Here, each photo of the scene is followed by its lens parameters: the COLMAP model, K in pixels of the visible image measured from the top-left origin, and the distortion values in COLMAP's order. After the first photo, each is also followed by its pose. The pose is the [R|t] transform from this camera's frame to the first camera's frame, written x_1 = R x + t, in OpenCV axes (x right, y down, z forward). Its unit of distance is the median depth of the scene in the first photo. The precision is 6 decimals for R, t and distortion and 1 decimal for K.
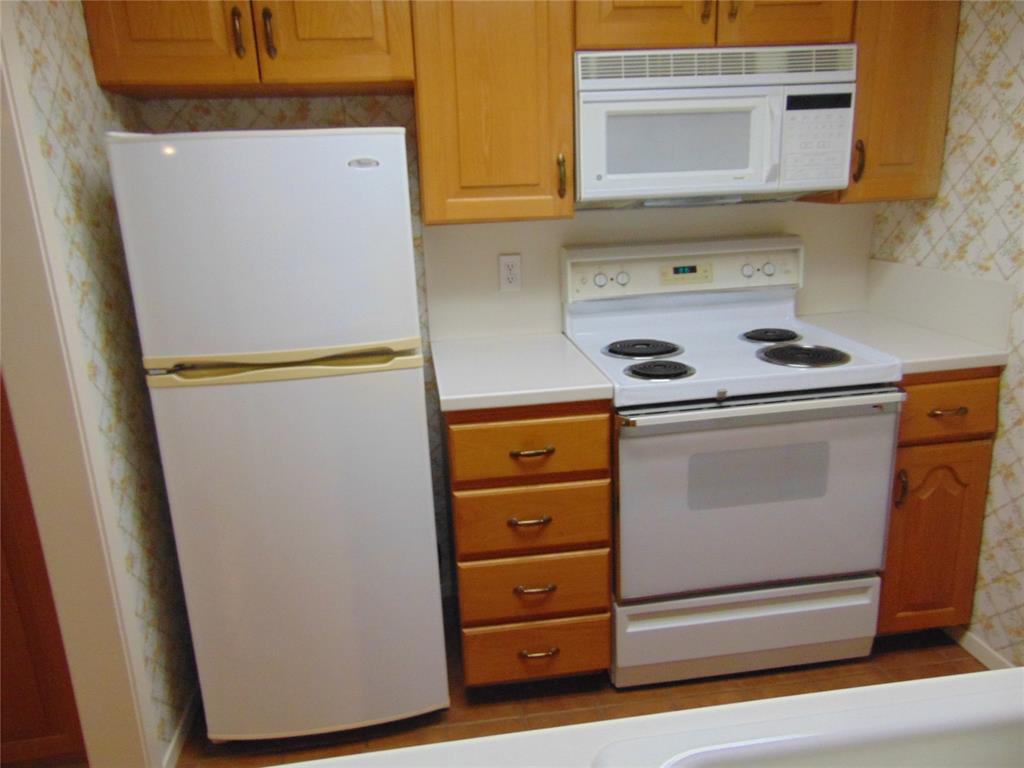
lens RADIAL K [[779.3, 0, 512.0], [0, 779.3, 384.0], [0, 0, 1]] dist [-0.003312, 0.051603]
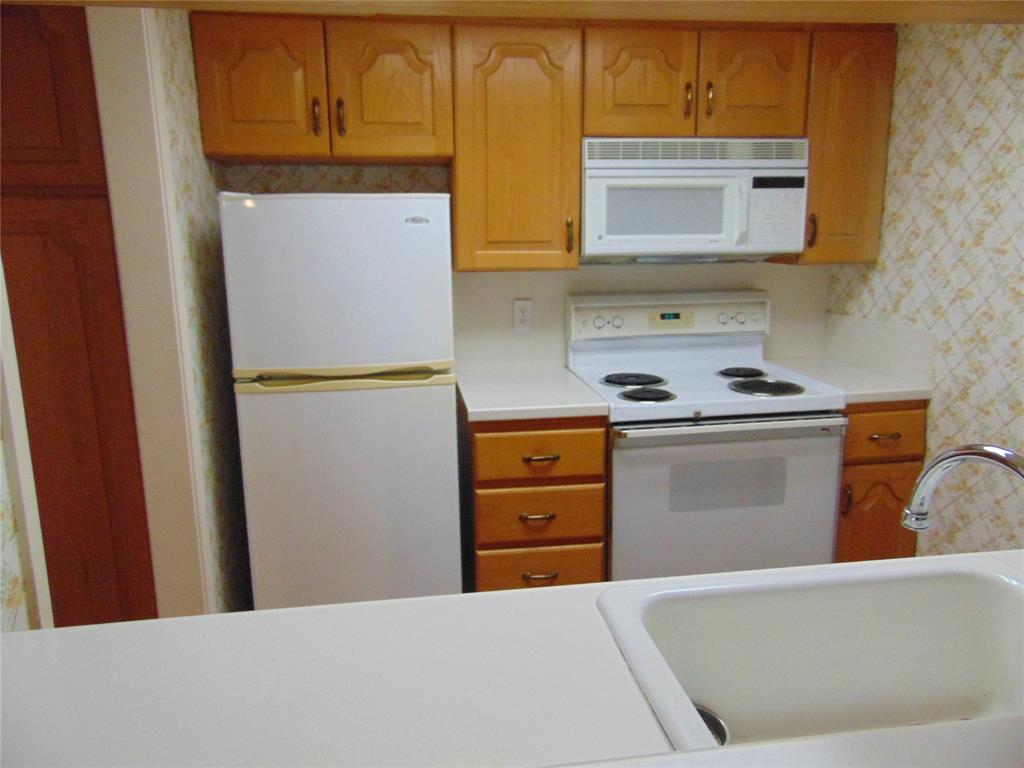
lens RADIAL K [[779.3, 0, 512.0], [0, 779.3, 384.0], [0, 0, 1]] dist [-0.003312, 0.051603]
pose [[0.999588, 0.027032, 0.009639, -0.032107], [-0.026261, 0.997007, -0.072713, 0.057401], [-0.011576, 0.072430, 0.997306, -0.202924]]
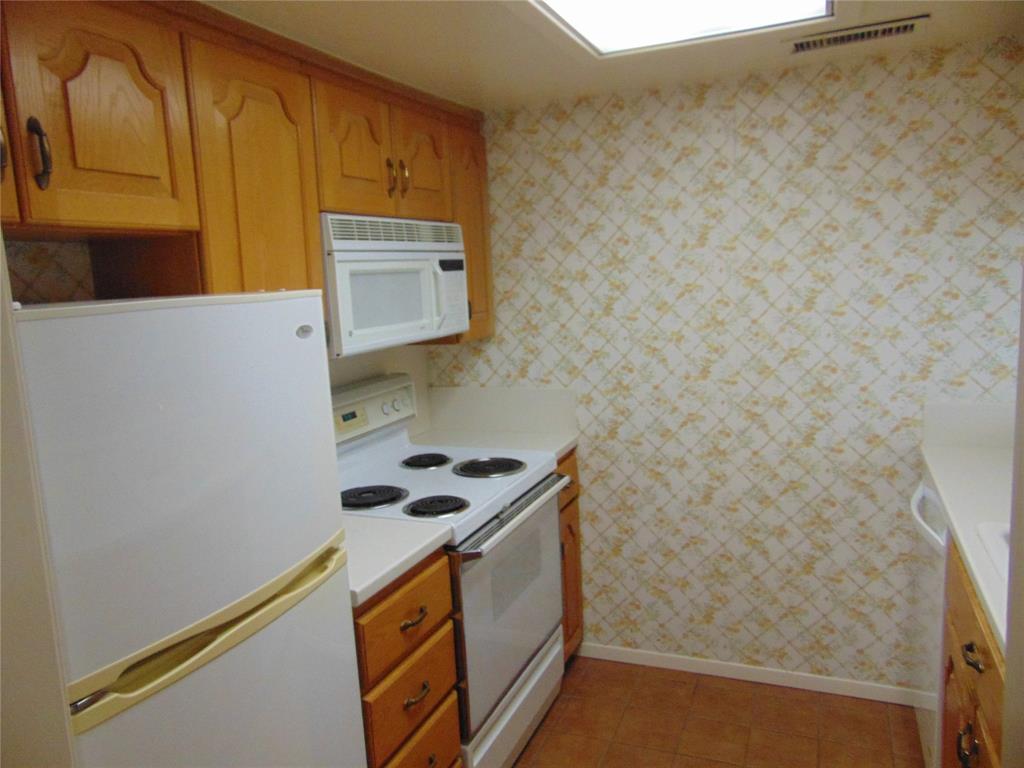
lens RADIAL K [[774.6, 0, 525.2], [0, 774.6, 382.9], [0, 0, 1]] dist [-0.028195, 0.083351]
pose [[0.500846, -0.110353, 0.858473, -0.623892], [0.259459, 0.965369, -0.027279, -0.118361], [-0.825732, 0.236401, 0.512134, 0.321731]]
